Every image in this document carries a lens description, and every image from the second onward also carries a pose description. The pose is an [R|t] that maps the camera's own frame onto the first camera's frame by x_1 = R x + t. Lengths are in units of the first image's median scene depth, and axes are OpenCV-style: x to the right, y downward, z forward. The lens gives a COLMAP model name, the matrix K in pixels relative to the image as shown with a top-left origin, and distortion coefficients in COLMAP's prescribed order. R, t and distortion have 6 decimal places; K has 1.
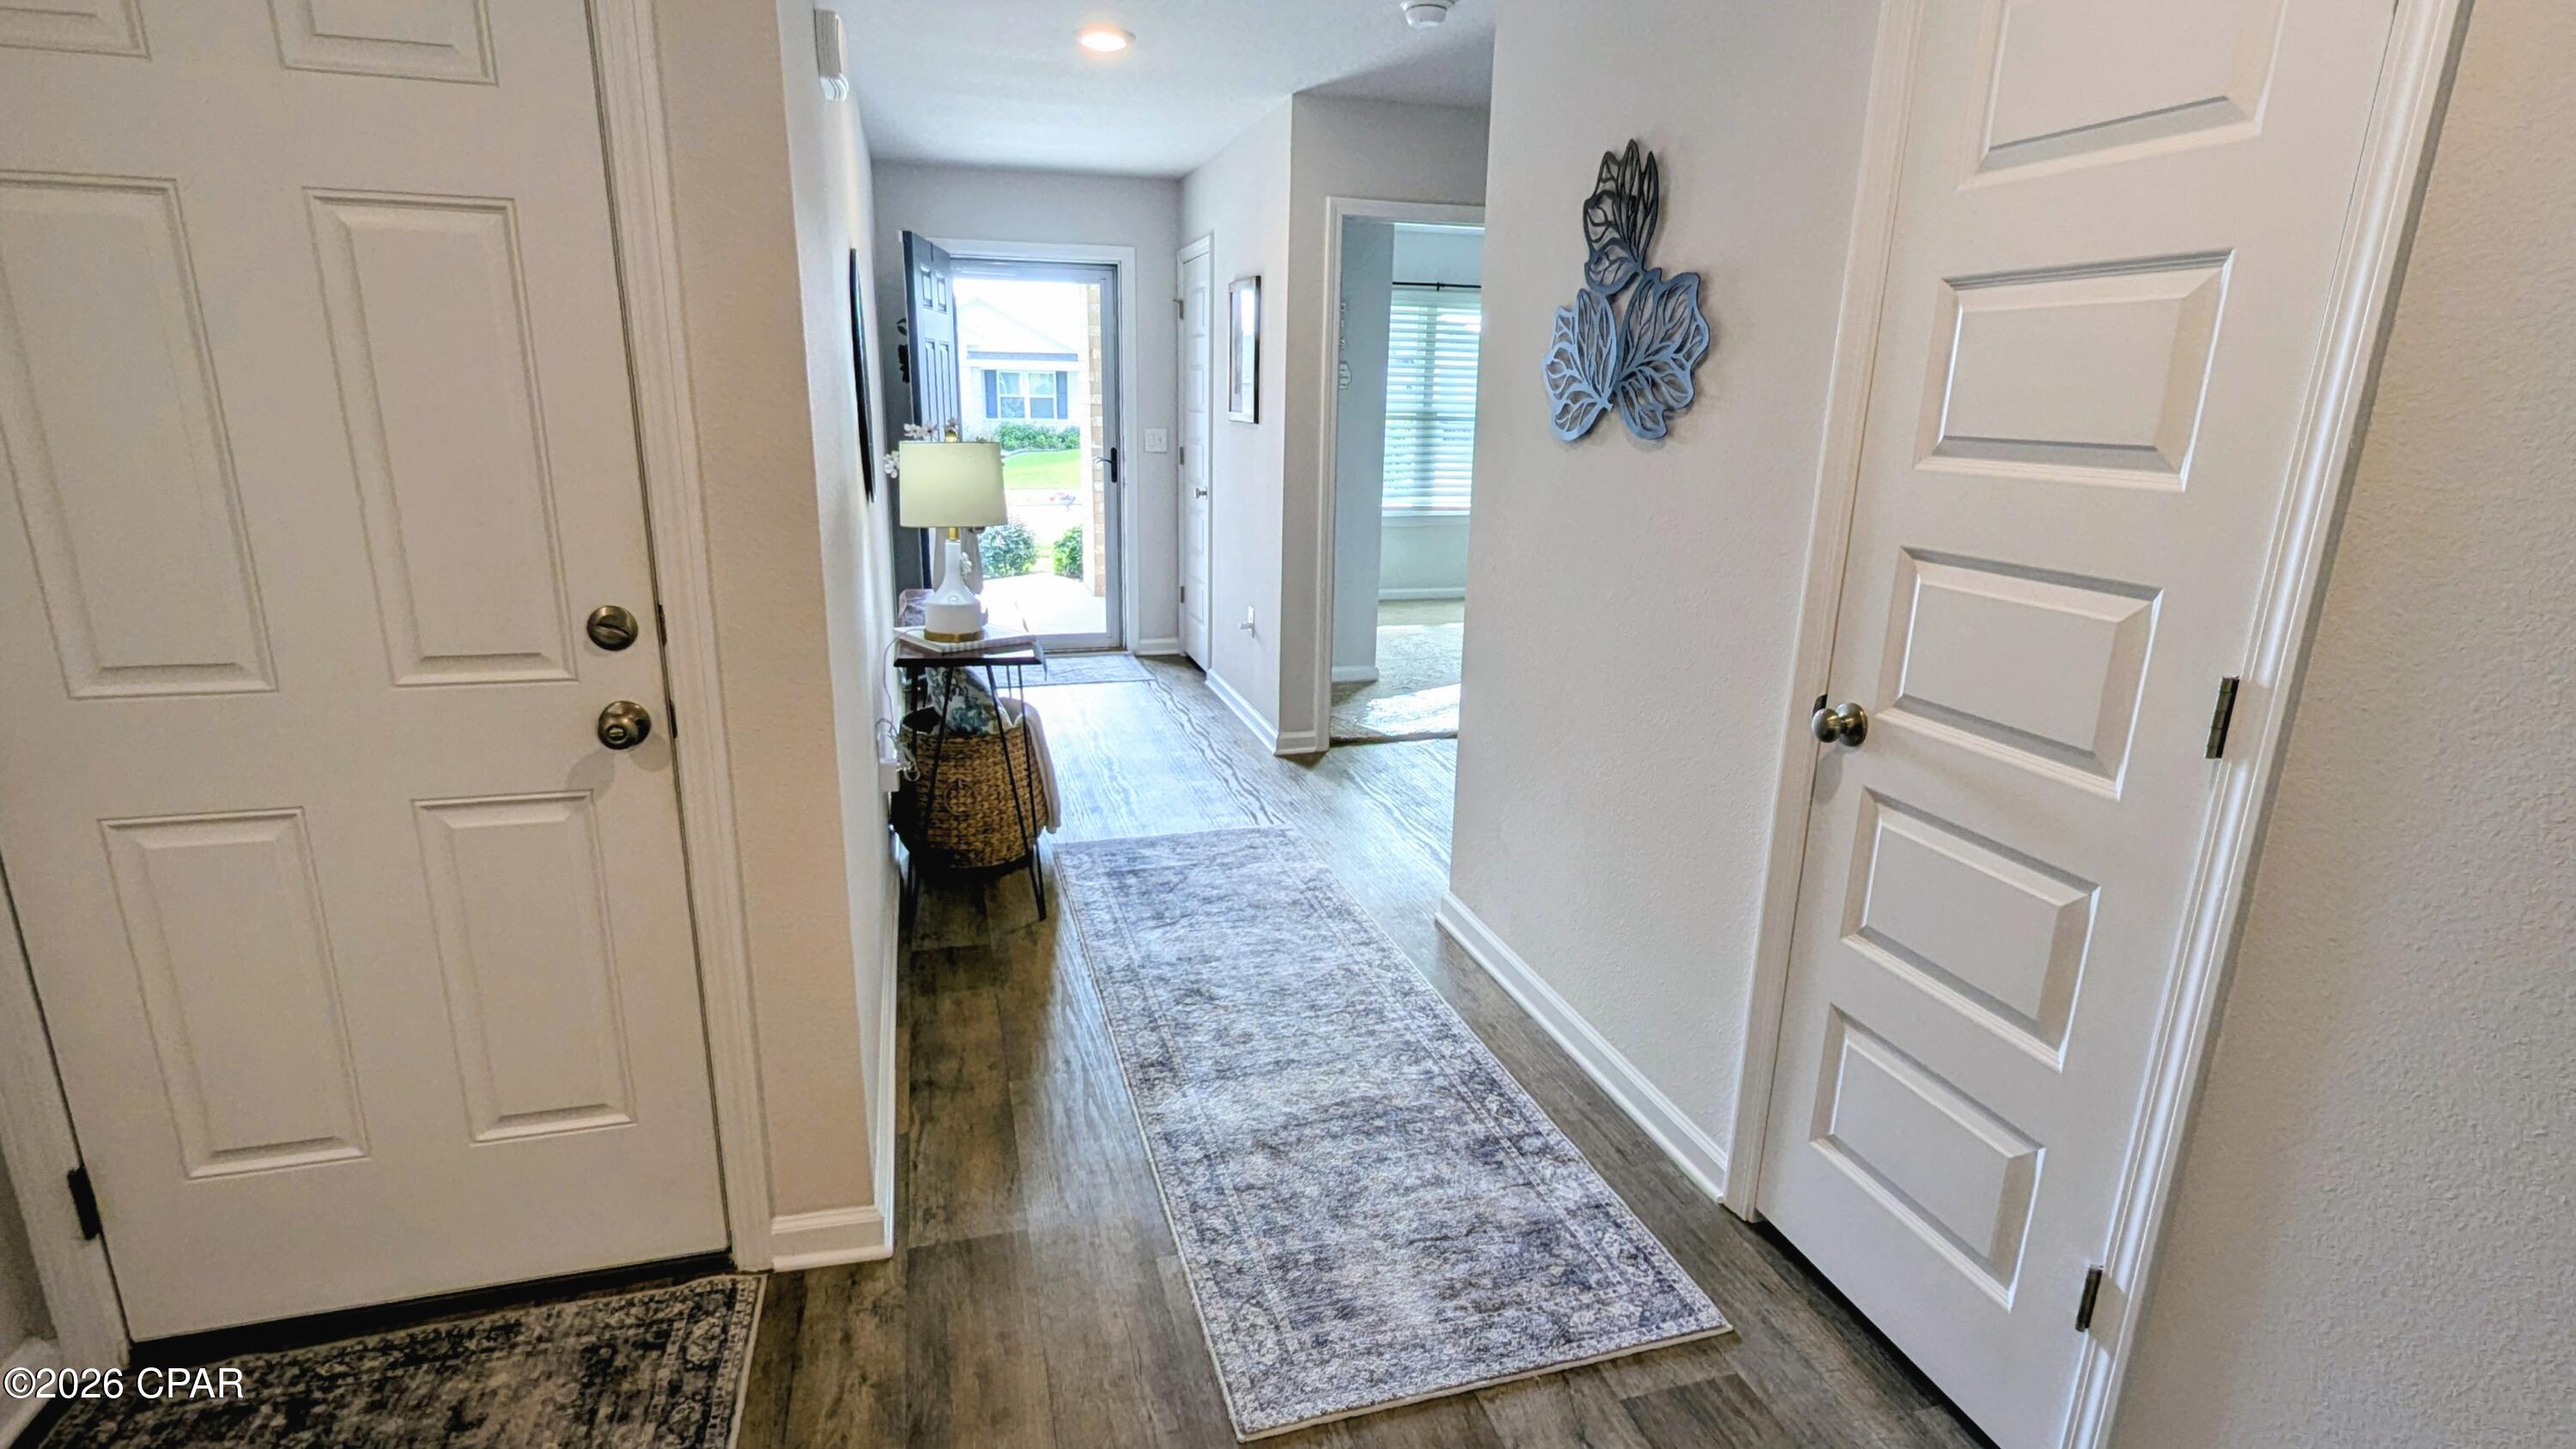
lens RADIAL K [[1256.5, 0, 1277.2], [0, 1256.5, 723.8], [0, 0, 1]] dist [-0.000621, -0.001058]
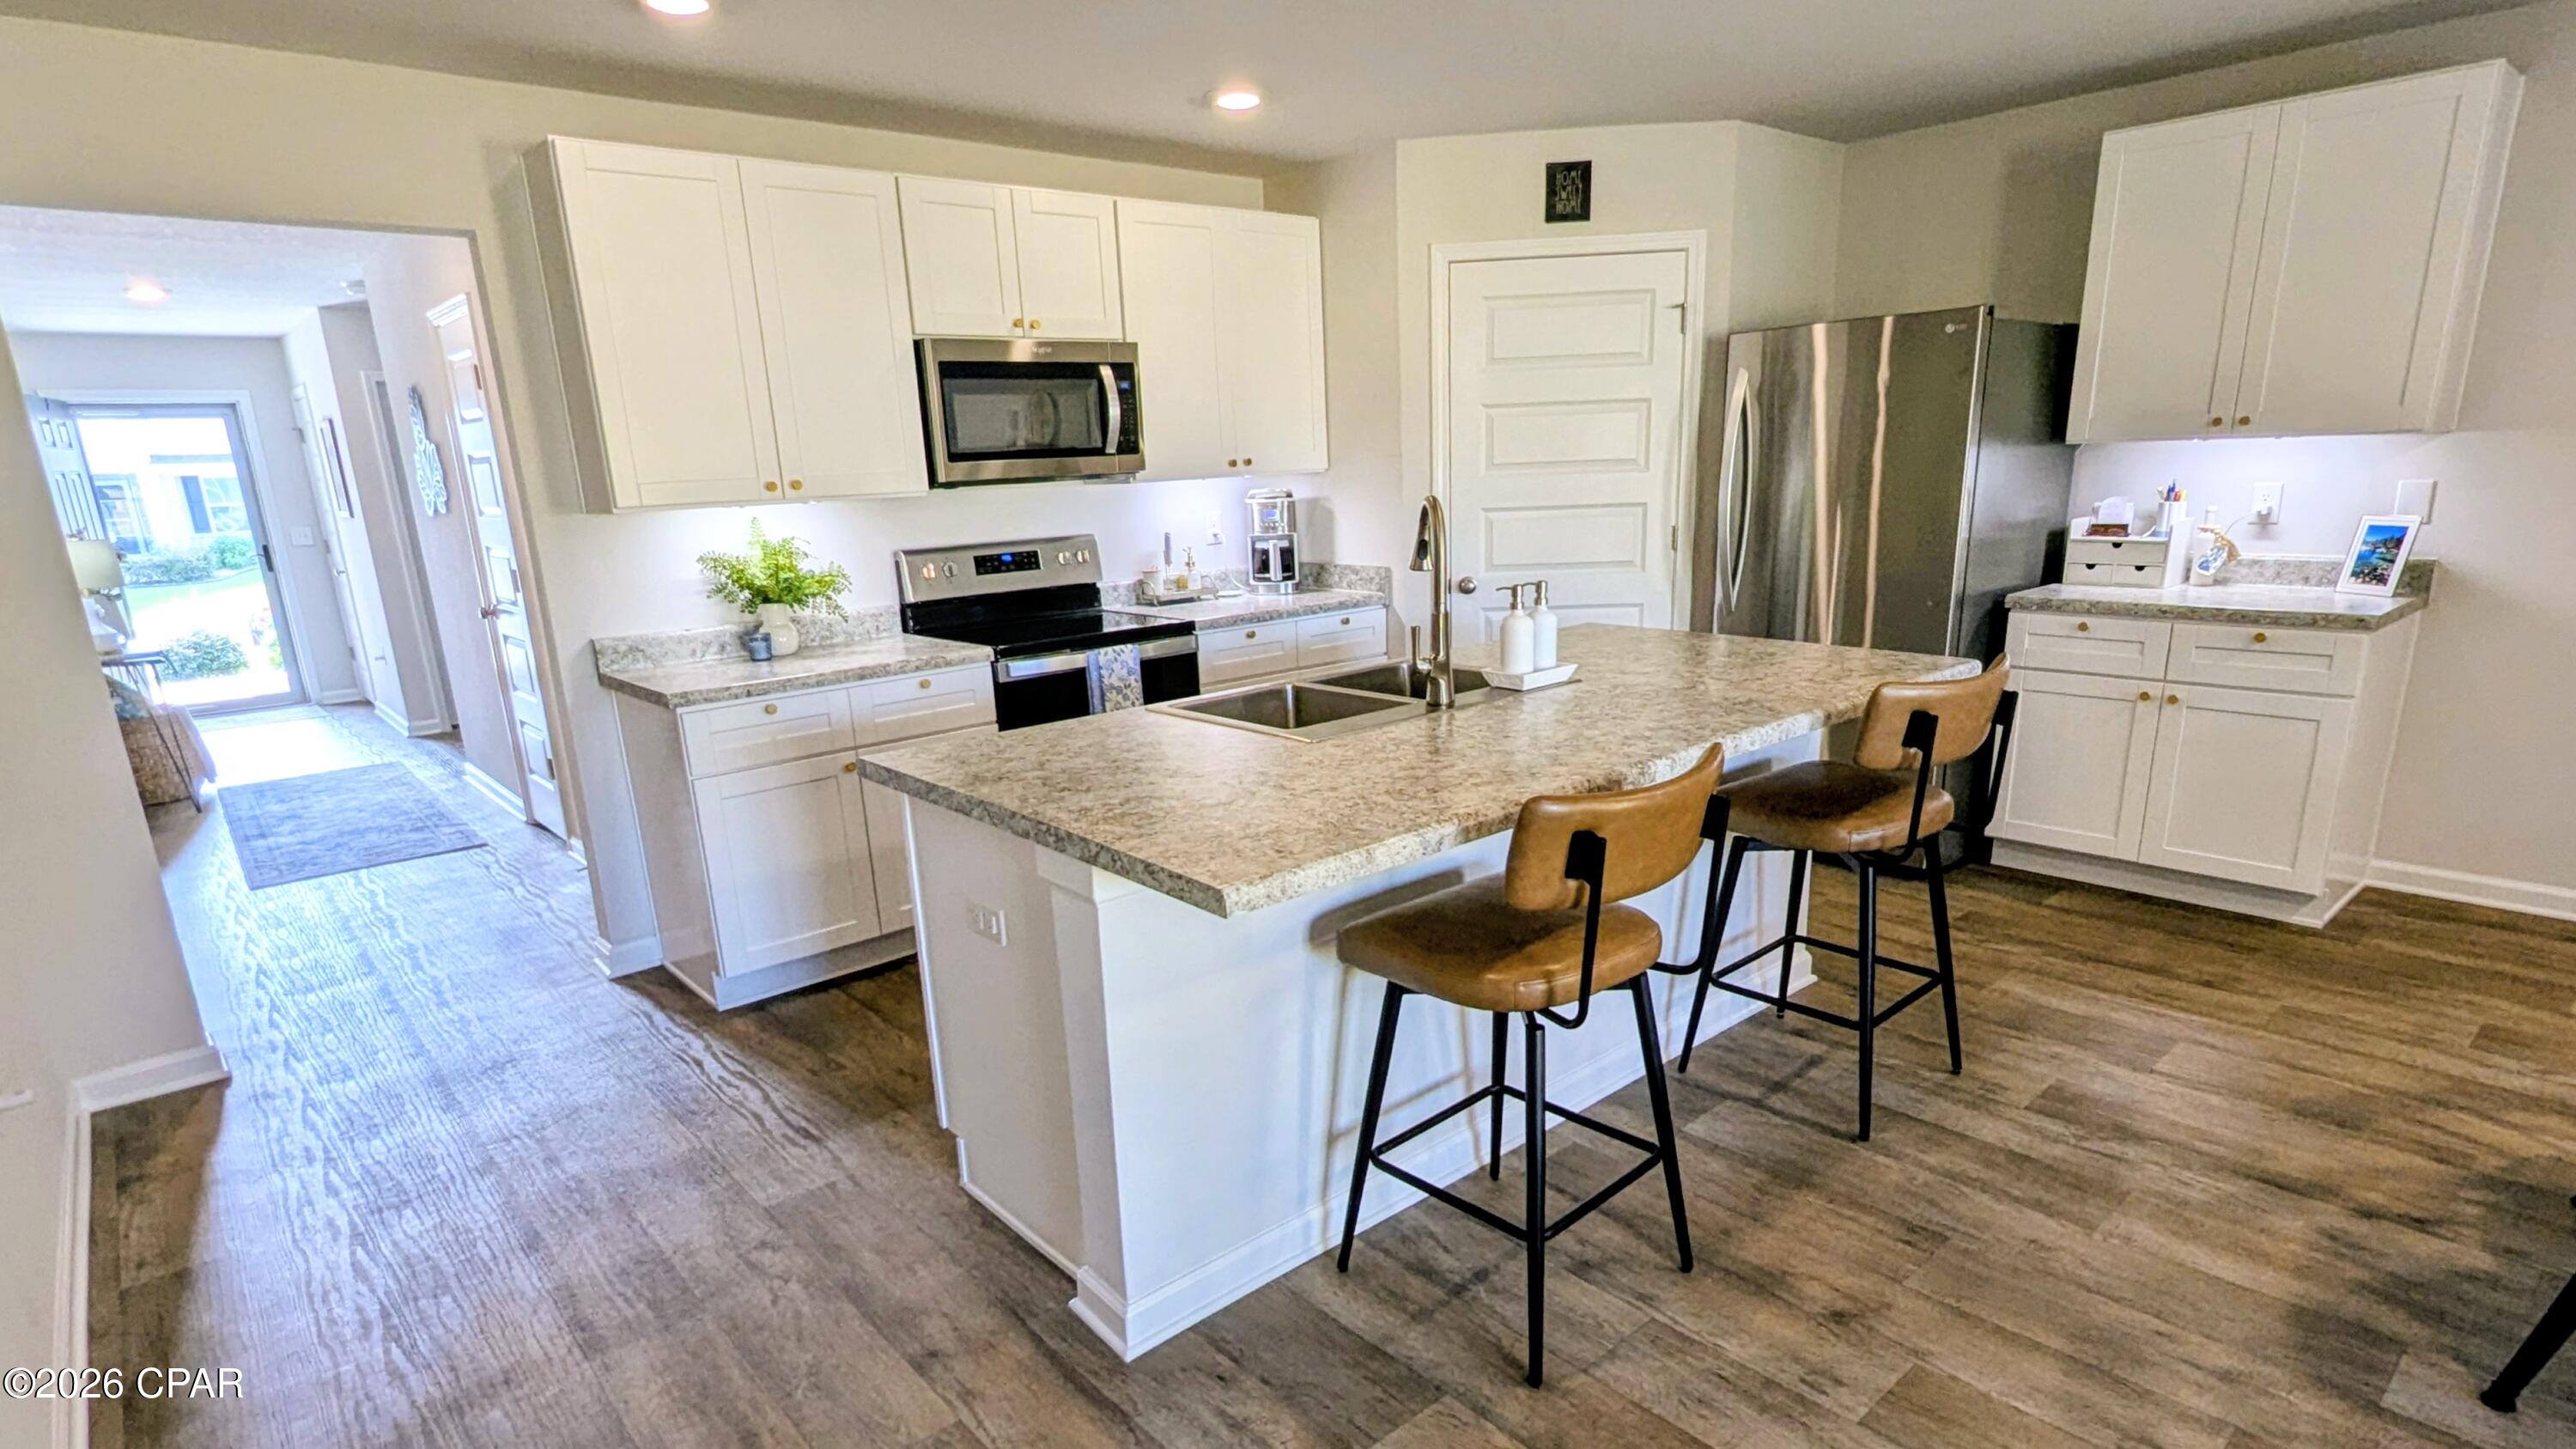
lens RADIAL K [[1348.8, 0, 1289.3], [0, 1348.8, 819.6], [0, 0, 1]] dist [0.006855, 0.000787]
pose [[0.904264, -0.164565, 0.393987, 0.688250], [0.162533, 0.985941, 0.038780, 0.529856], [-0.394829, 0.028969, 0.918298, -2.053315]]
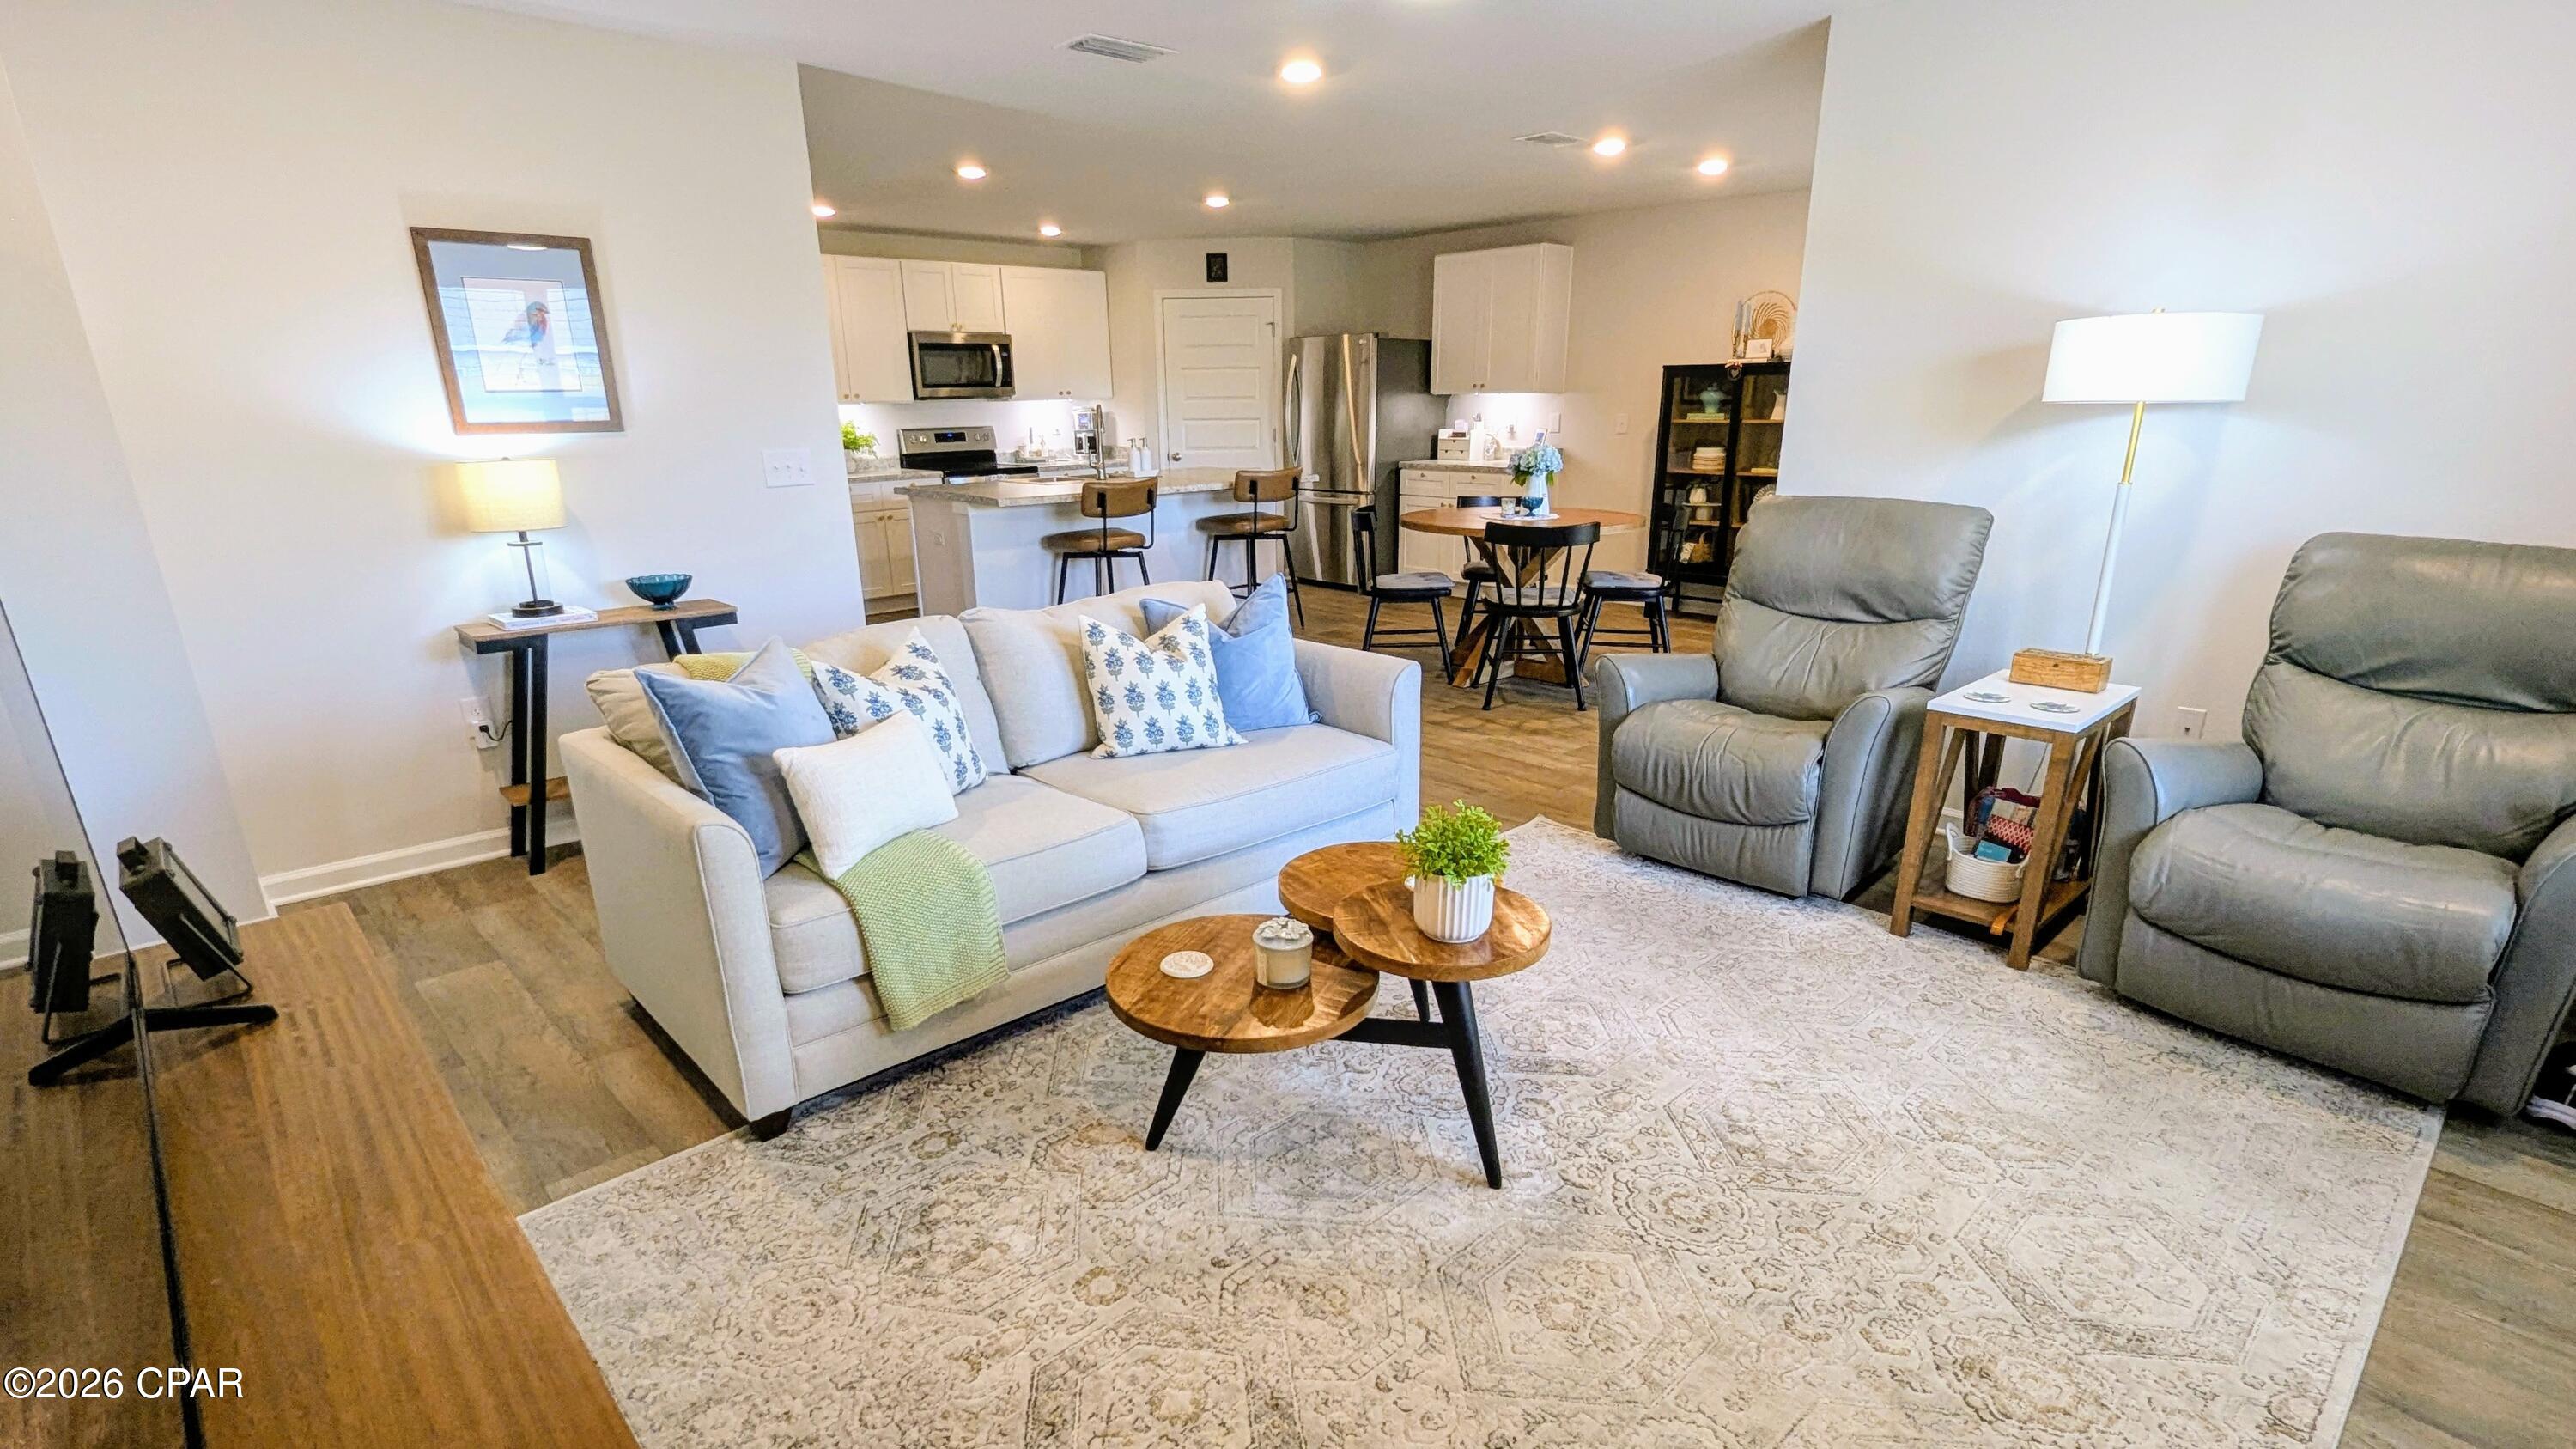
lens RADIAL K [[1256.5, 0, 1281.8], [0, 1256.5, 818.6], [0, 0, 1]] dist [-0.000621, -0.001058]
pose [[0.889939, -0.175599, 0.420919, 0.196571], [0.144589, 0.983929, 0.104774, 1.103116], [-0.432553, -0.032382, 0.901027, -4.196521]]
